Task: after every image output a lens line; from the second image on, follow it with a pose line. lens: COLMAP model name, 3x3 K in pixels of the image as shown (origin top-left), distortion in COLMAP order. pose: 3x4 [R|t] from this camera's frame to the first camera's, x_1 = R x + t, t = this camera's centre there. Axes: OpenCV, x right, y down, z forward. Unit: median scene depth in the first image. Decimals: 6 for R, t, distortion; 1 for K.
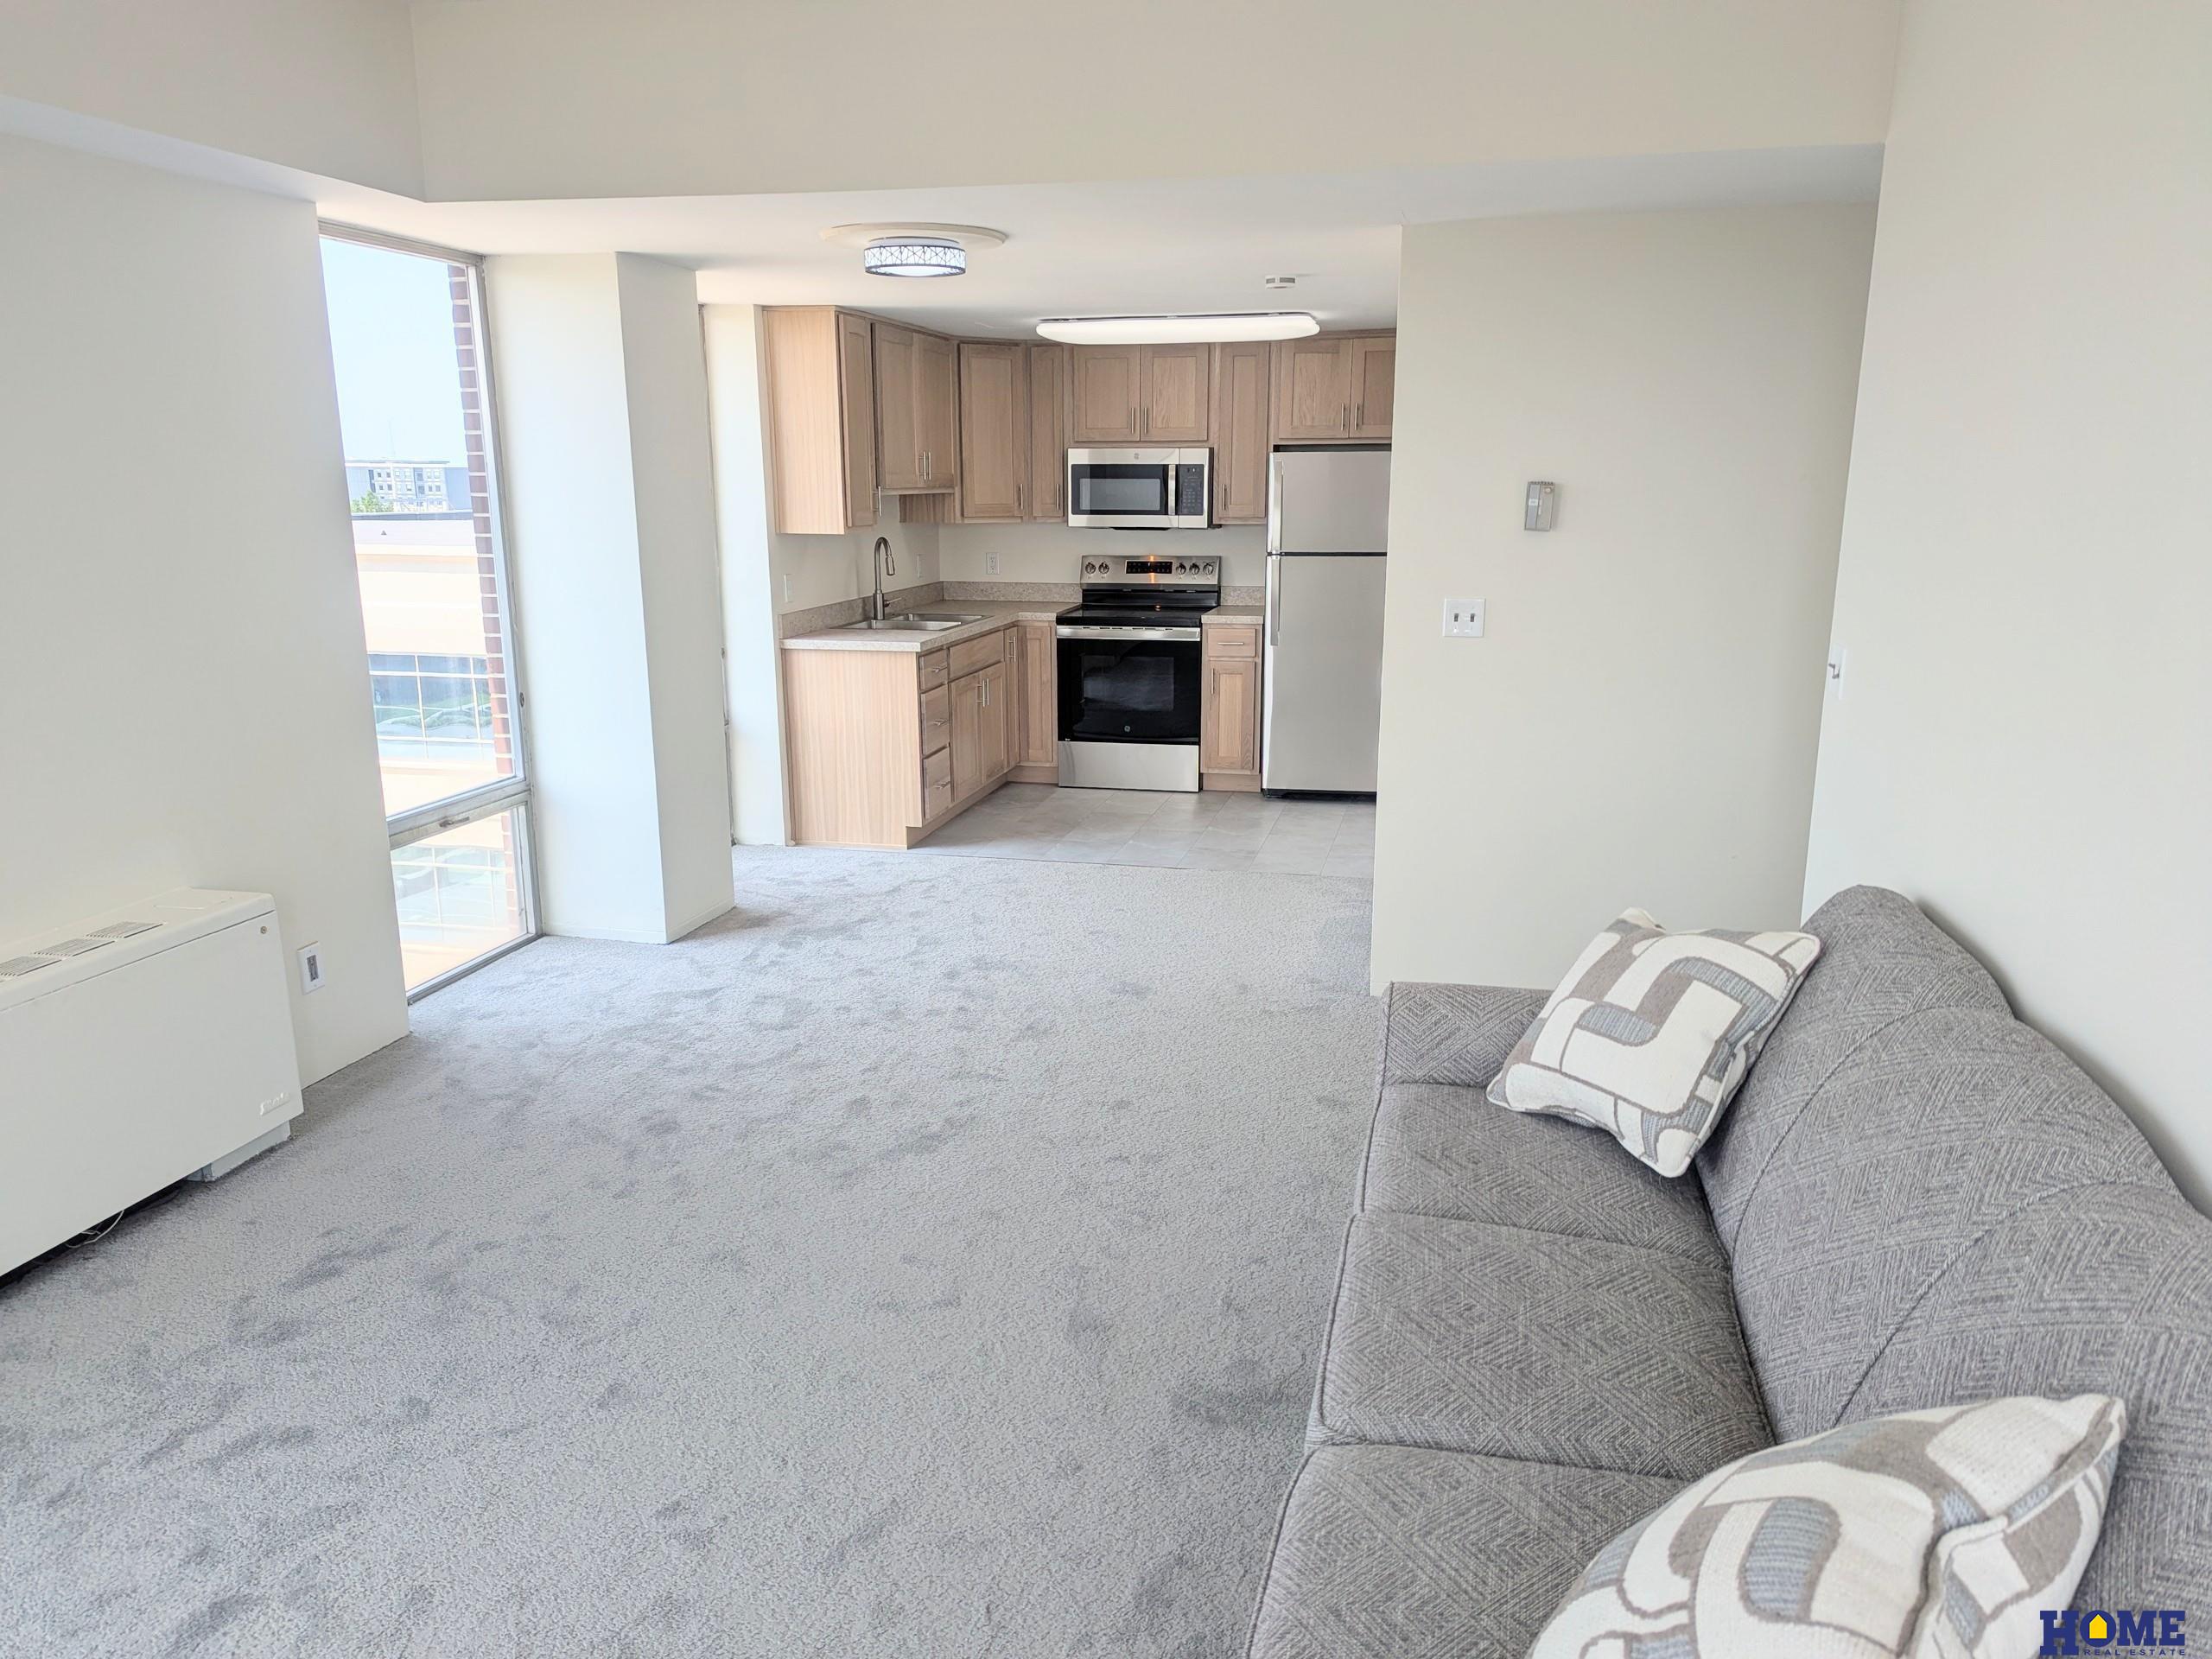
lens RADIAL K [[1573.2, 0, 1100.3], [0, 1573.2, 817.2], [0, 0, 1]] dist [0.103153, -0.110534]
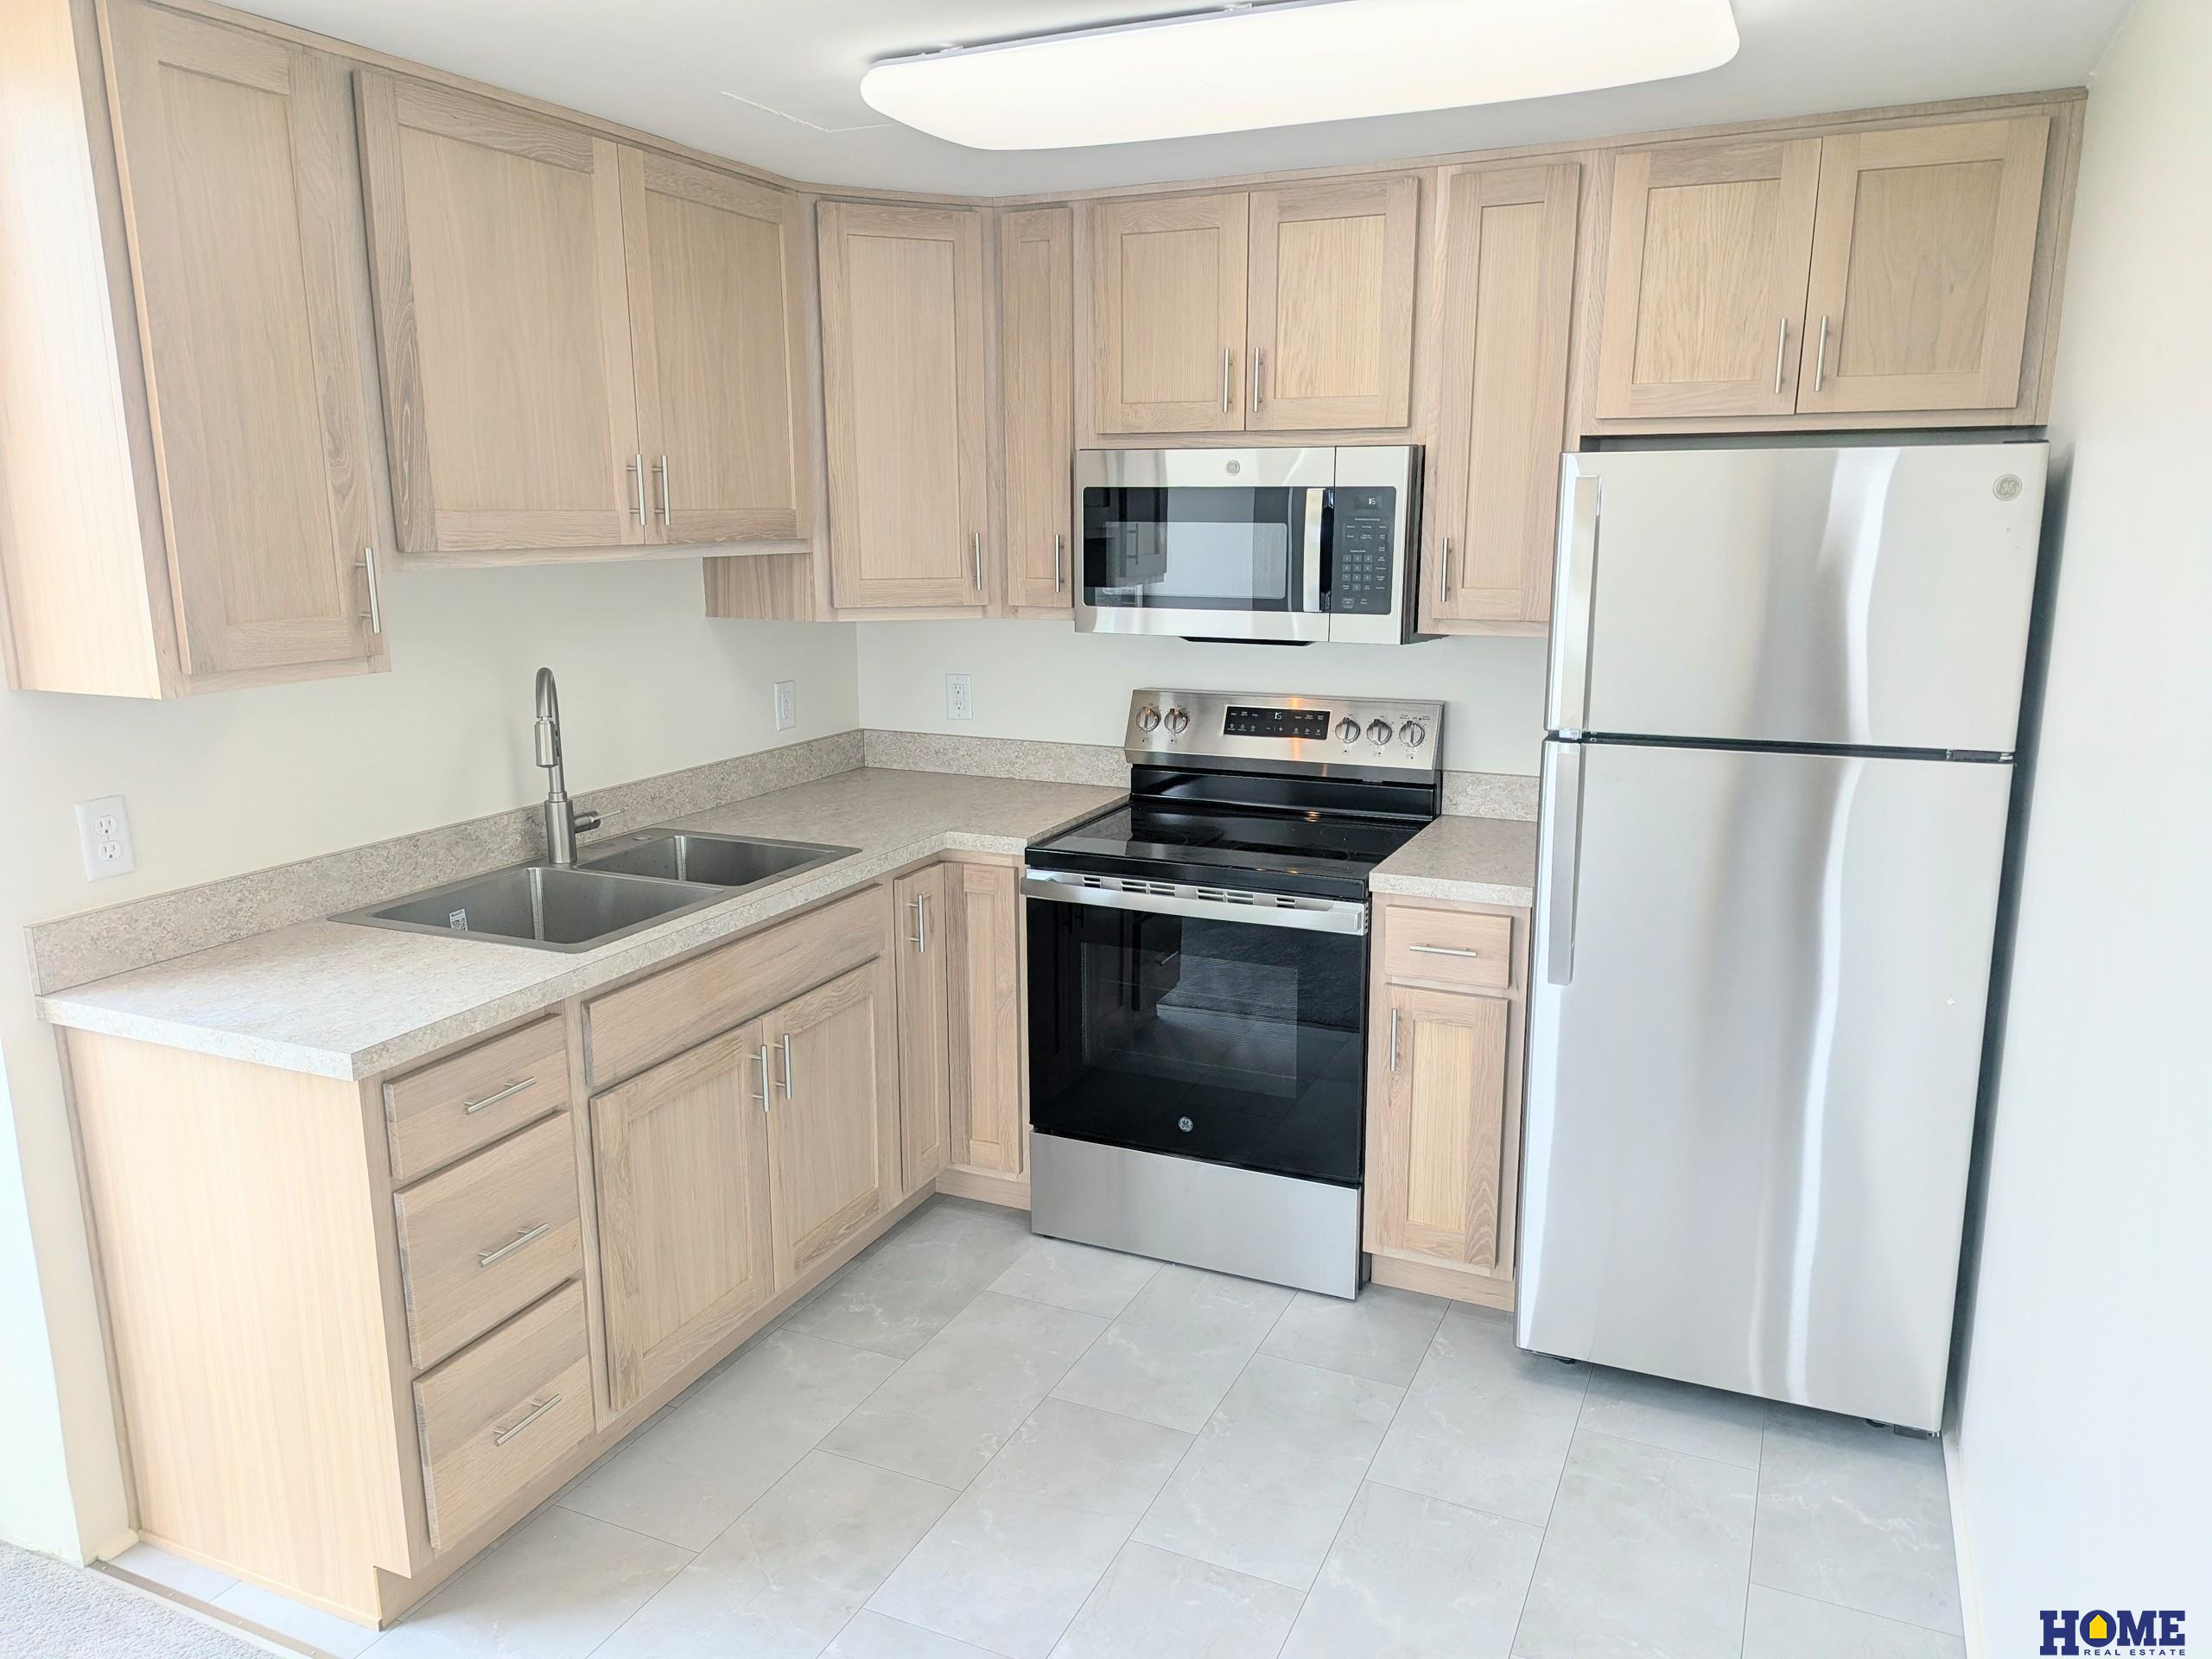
lens RADIAL K [[1555.3, 0, 1106.0], [0, 1555.3, 829.5], [0, 0, 1]] dist [0.098245, -0.198382]
pose [[0.980136, 0.041248, -0.193988, 0.073415], [-0.042540, 0.999092, -0.002498, -0.132670], [0.193708, 0.010701, 0.981001, 0.600126]]
